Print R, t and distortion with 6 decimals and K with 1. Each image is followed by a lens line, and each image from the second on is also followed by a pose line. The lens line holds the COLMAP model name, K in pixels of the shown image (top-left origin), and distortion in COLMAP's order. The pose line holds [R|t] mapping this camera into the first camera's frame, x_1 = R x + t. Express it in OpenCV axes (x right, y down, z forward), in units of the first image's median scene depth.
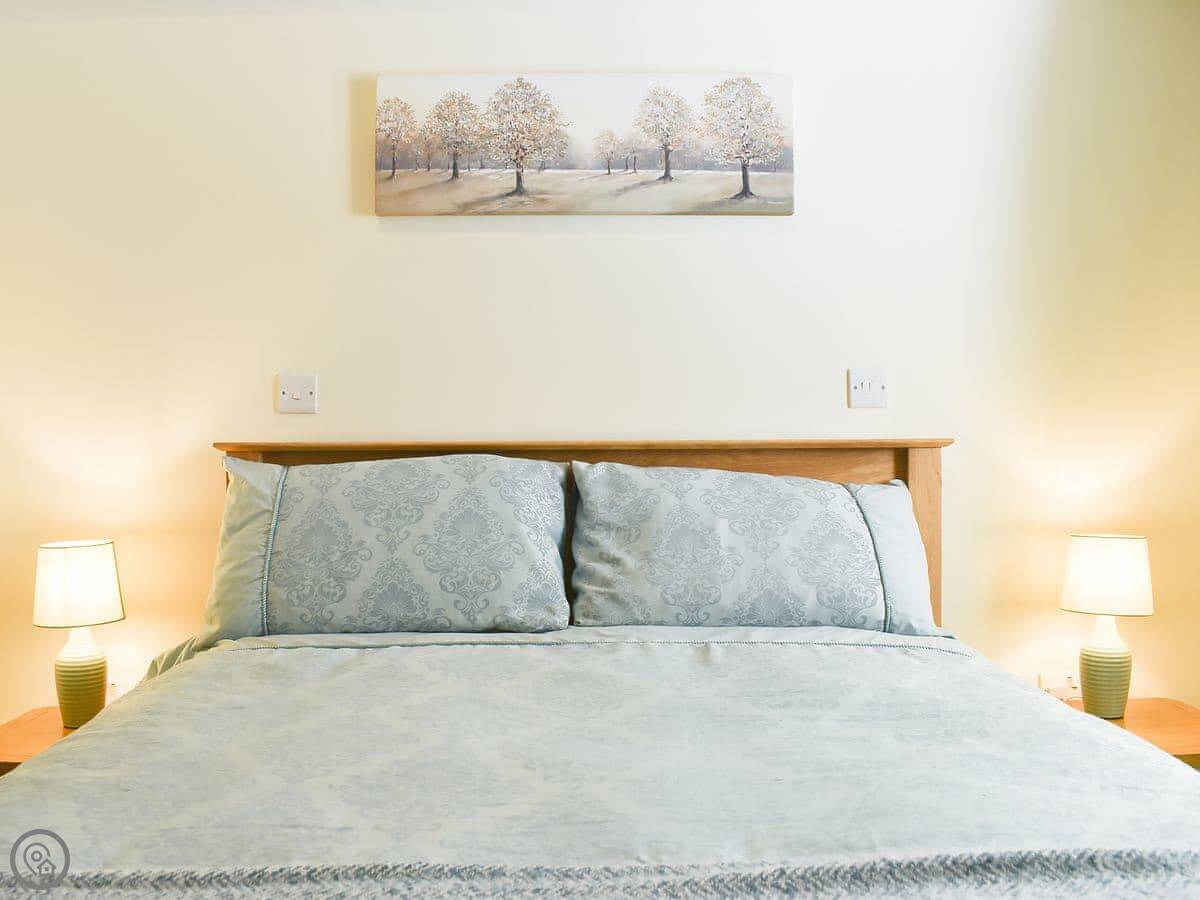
lens RADIAL K [[1035.3, 0, 601.4], [0, 1035.3, 463.6], [0, 0, 1]] dist [-0.095180, 0.017142]
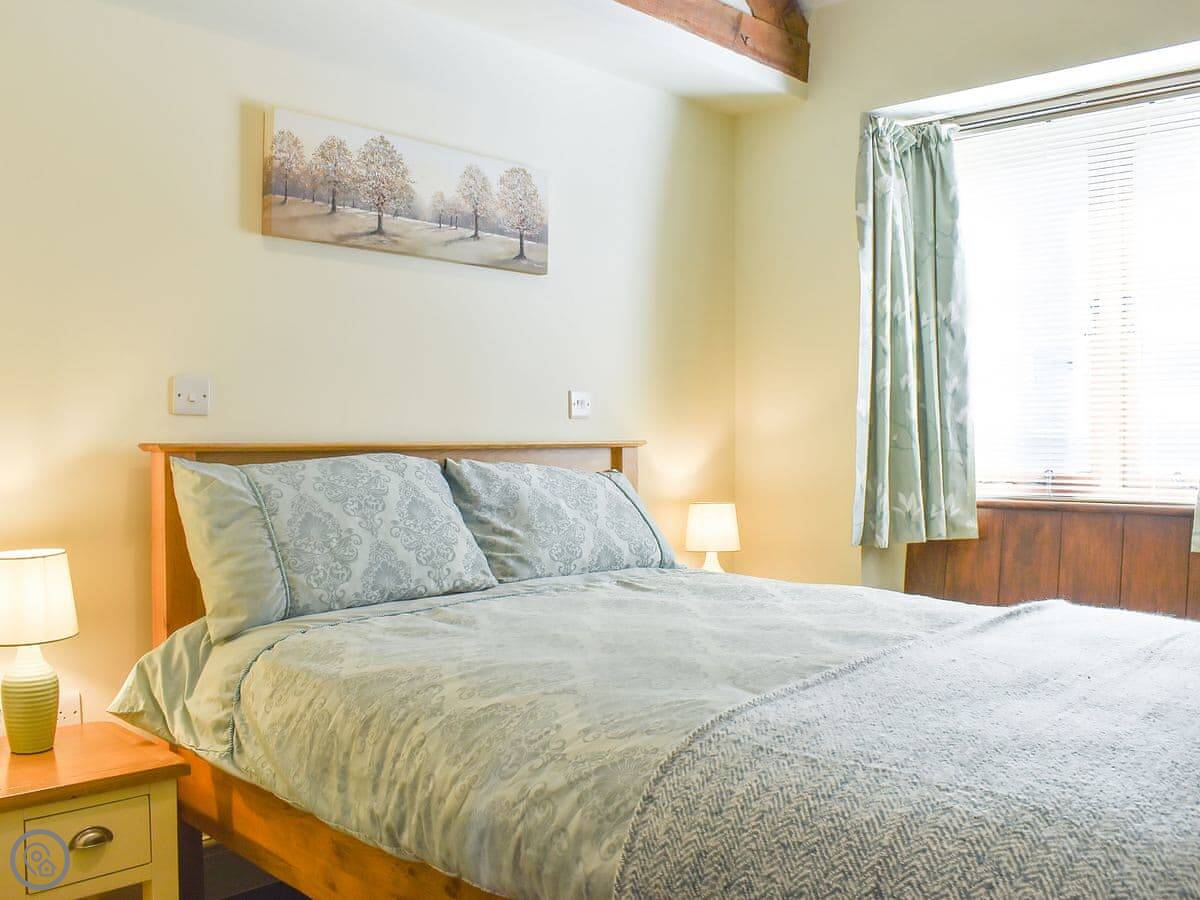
lens RADIAL K [[1035.3, 0, 601.4], [0, 1035.3, 463.6], [0, 0, 1]] dist [-0.095180, 0.017142]
pose [[0.707083, -0.013831, 0.706995, -0.741862], [0.017885, 0.999839, 0.001673, 0.005071], [-0.706904, 0.011461, 0.707216, -0.013559]]
